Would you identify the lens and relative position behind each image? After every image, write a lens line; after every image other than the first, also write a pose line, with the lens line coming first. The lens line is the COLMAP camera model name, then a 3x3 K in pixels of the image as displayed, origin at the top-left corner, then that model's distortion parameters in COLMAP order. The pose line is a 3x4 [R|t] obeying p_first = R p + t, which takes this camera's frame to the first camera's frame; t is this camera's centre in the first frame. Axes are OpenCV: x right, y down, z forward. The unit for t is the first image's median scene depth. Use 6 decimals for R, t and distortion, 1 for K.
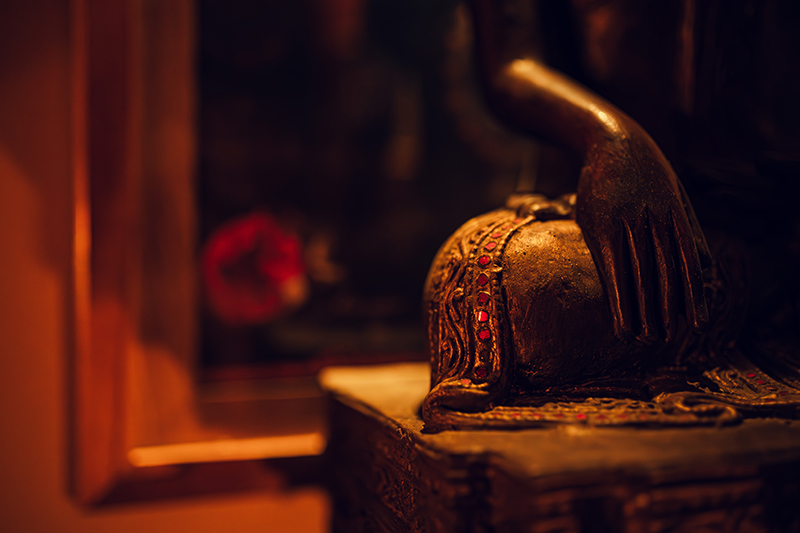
lens RADIAL K [[797.6, 0, 401.1], [0, 797.6, 269.5], [0, 0, 1]] dist [-0.034495, 0.000000]
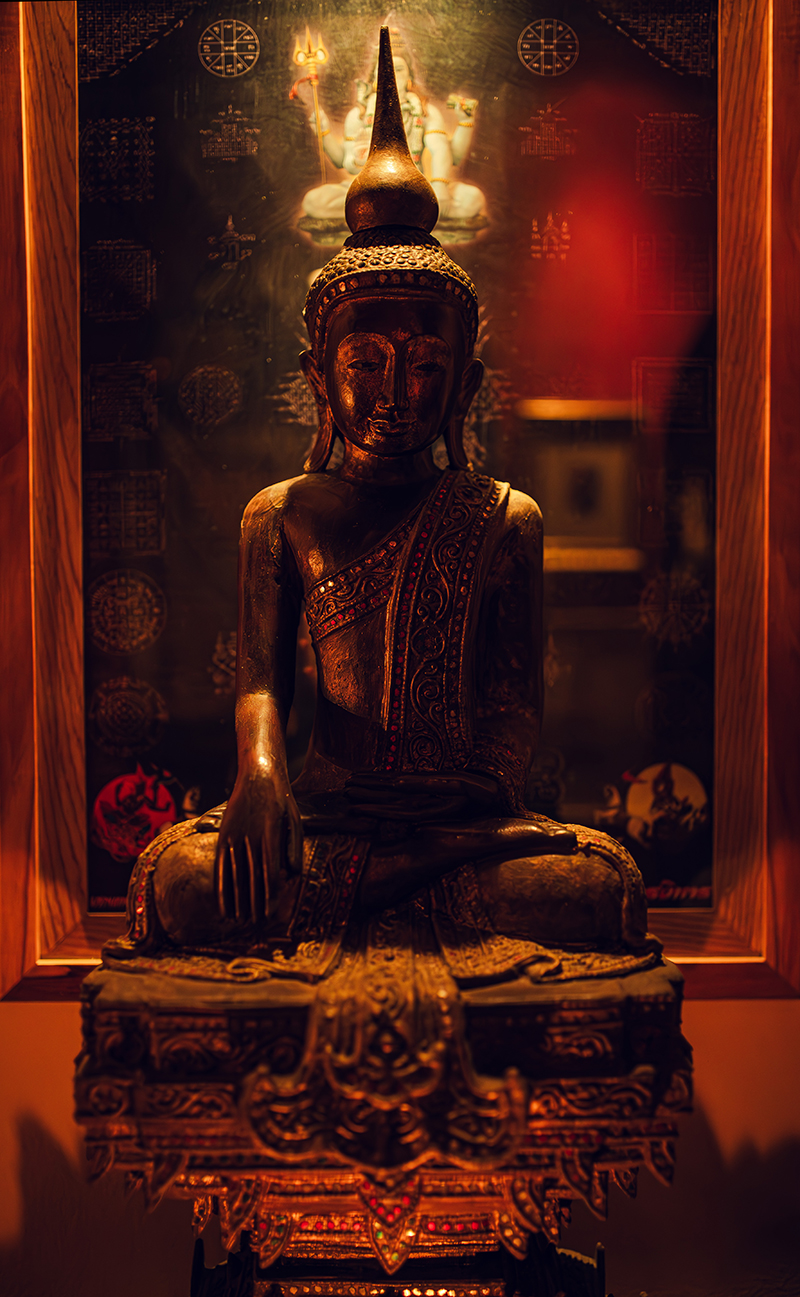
lens RADIAL K [[1408.2, 0, 398.0], [0, 1408.2, 637.1], [0, 0, 1]] dist [0.004970, 0.000000]
pose [[0.946781, 0.015860, -0.321489, 1.465993], [-0.016856, 0.999858, -0.000317, -0.463578], [0.321438, 0.005719, 0.946913, -1.462641]]
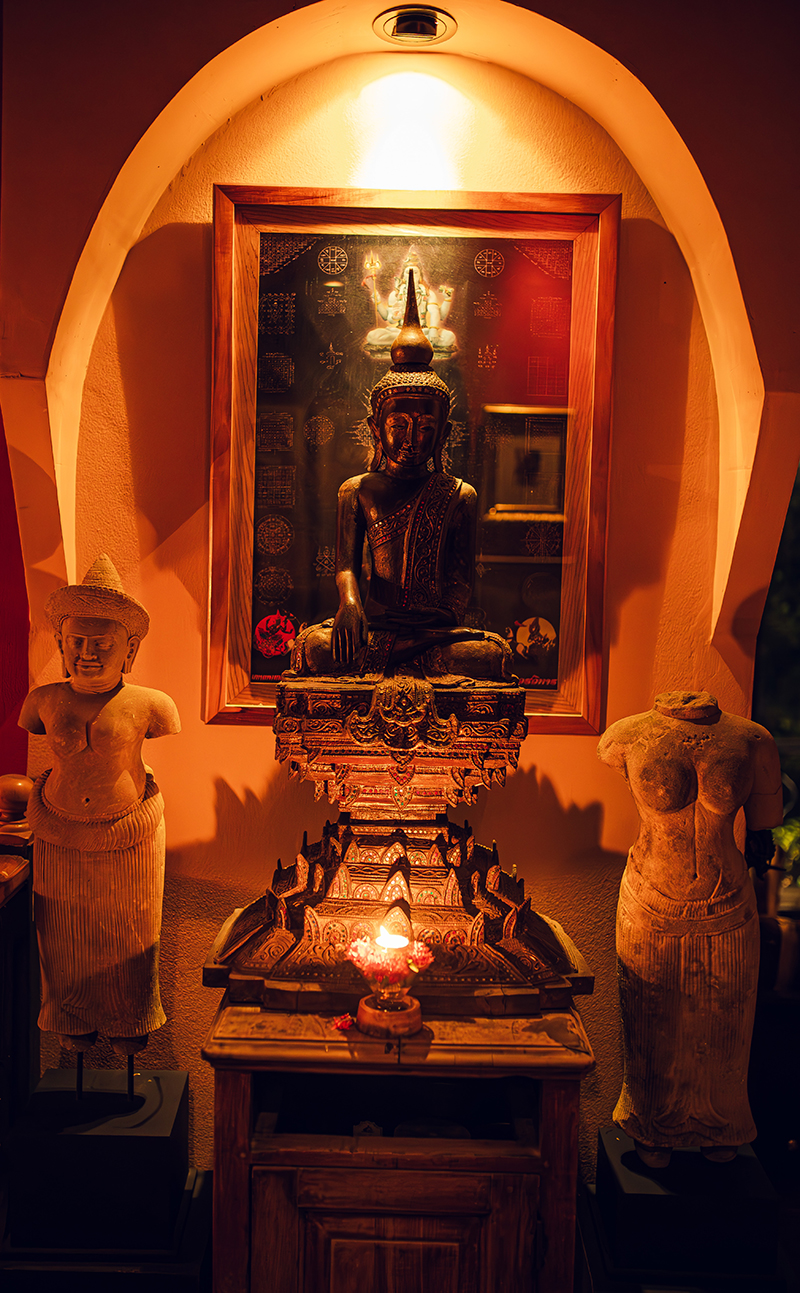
lens RADIAL K [[1403.8, 0, 354.0], [0, 1403.8, 640.0], [0, 0, 1]] dist [0.004970, 0.000000]
pose [[0.941630, 0.054869, -0.332149, 2.516182], [-0.045625, 0.998325, 0.035571, -0.248562], [0.333545, -0.018340, 0.942556, -5.083721]]
